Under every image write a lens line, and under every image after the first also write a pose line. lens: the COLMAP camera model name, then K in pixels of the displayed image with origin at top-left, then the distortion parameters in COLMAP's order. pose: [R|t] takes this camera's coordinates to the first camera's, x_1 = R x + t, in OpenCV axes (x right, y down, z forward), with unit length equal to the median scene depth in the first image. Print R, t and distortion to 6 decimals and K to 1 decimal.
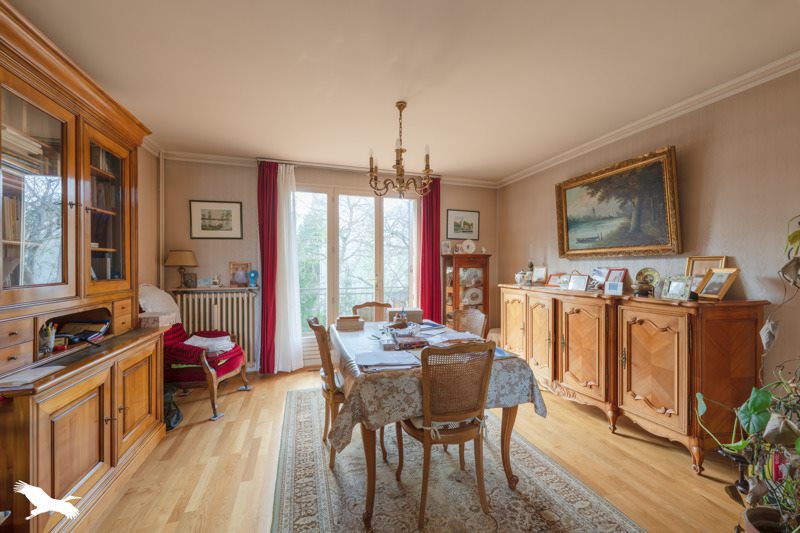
lens RADIAL K [[323.1, 0, 406.0], [0, 323.1, 267.6], [0, 0, 1]] dist [-0.003021, 0.000009]
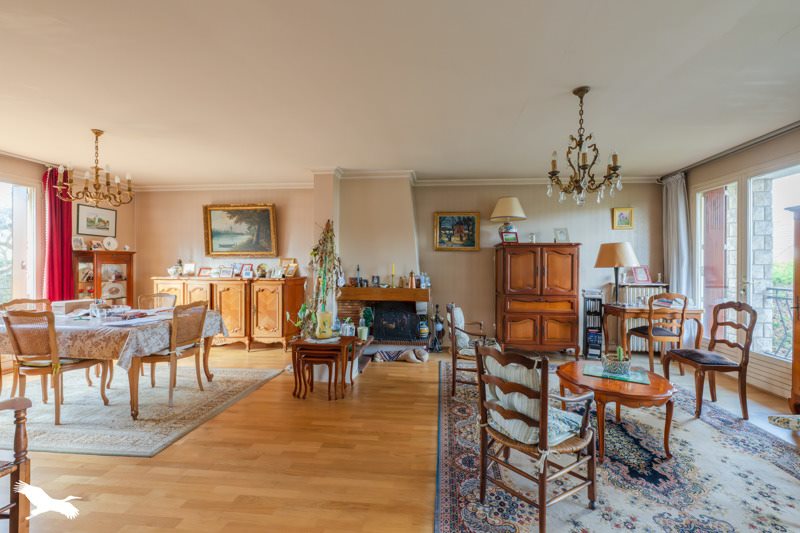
lens RADIAL K [[323.1, 0, 406.1], [0, 323.1, 263.7], [0, 0, 1]] dist [-0.003021, 0.000009]
pose [[0.425767, -0.001564, 0.904831, -0.571394], [0.000879, 0.999999, 0.001314, -0.000153], [-0.904832, 0.000236, 0.425768, -0.537214]]
